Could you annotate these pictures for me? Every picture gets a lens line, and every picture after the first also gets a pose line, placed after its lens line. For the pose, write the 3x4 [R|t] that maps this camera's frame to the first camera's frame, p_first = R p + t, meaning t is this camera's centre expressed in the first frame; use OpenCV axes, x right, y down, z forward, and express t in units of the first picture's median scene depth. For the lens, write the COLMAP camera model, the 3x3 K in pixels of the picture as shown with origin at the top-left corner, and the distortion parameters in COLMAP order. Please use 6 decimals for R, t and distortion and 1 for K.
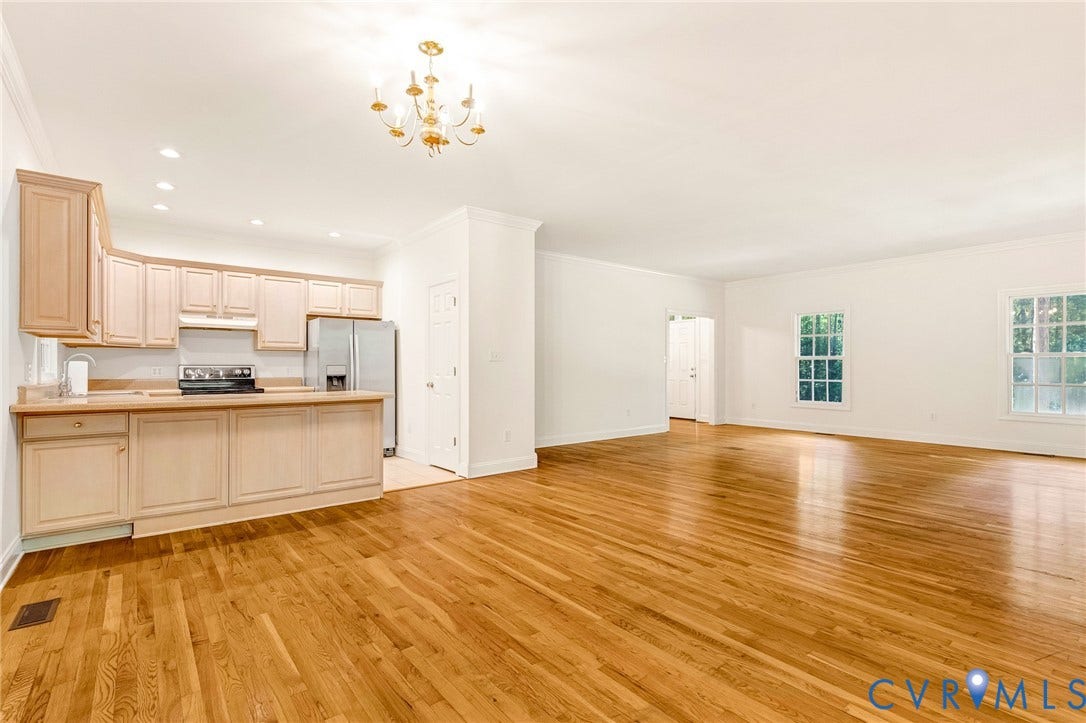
lens RADIAL K [[511.7, 0, 540.1], [0, 511.7, 363.0], [0, 0, 1]] dist [0.010730, -0.002266]
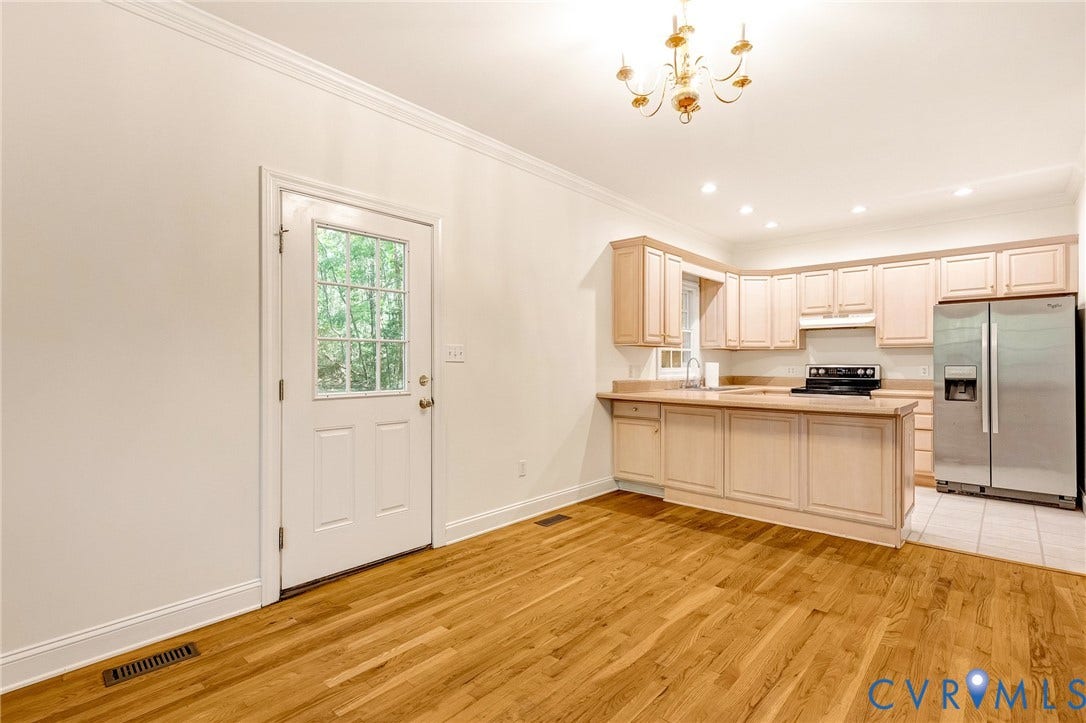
lens RADIAL K [[511.7, 0, 547.1], [0, 511.7, 360.9], [0, 0, 1]] dist [0.010730, -0.002266]
pose [[0.174422, -0.001947, -0.984669, 0.373311], [0.010560, 0.999944, -0.000107, -0.014148], [0.984614, -0.010379, 0.174433, 0.415483]]
